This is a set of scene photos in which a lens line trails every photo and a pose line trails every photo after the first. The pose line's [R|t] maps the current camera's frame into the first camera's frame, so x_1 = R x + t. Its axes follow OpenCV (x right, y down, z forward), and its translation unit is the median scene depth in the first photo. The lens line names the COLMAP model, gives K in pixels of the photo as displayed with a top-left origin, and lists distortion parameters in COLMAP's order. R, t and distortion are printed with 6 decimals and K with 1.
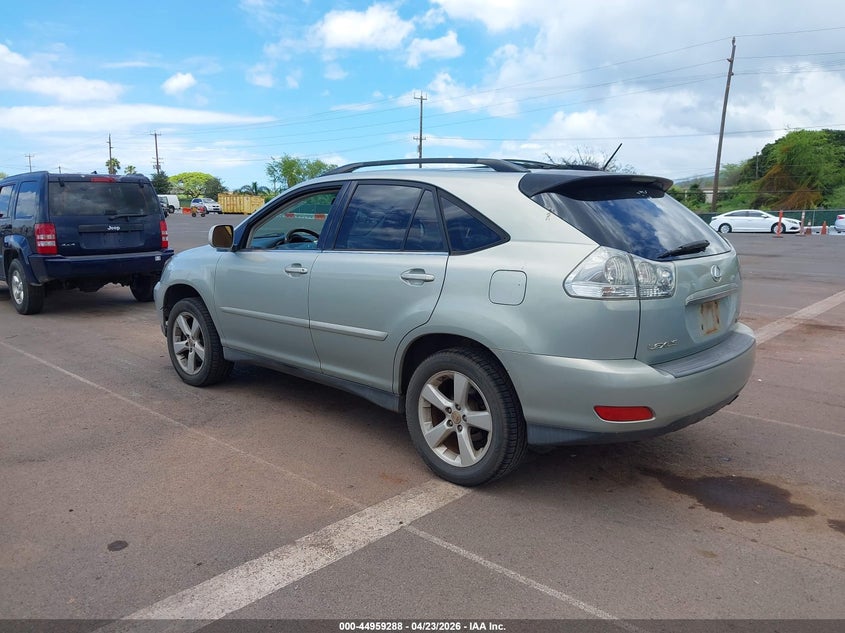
lens RADIAL K [[660.5, 0, 422.5], [0, 660.5, 316.5], [0, 0, 1]] dist [0.026719, 0.006641]
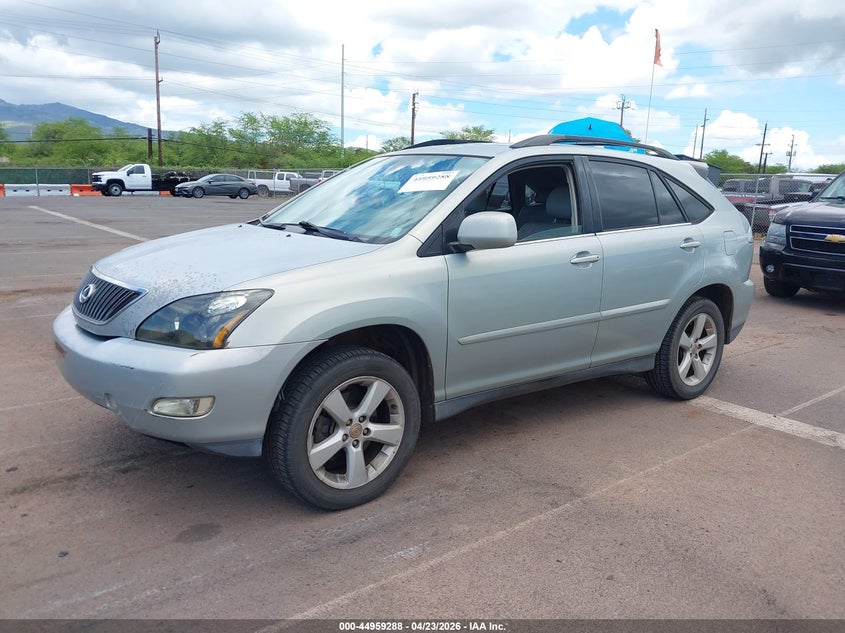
lens RADIAL K [[669.8, 0, 421.3], [0, 669.8, 328.6], [0, 0, 1]] dist [0.044560, 0.000789]
pose [[0.143011, -0.210655, 0.967043, -0.947739], [0.133071, 0.972307, 0.192122, -0.156501], [-0.980734, 0.101210, 0.167082, 0.939304]]
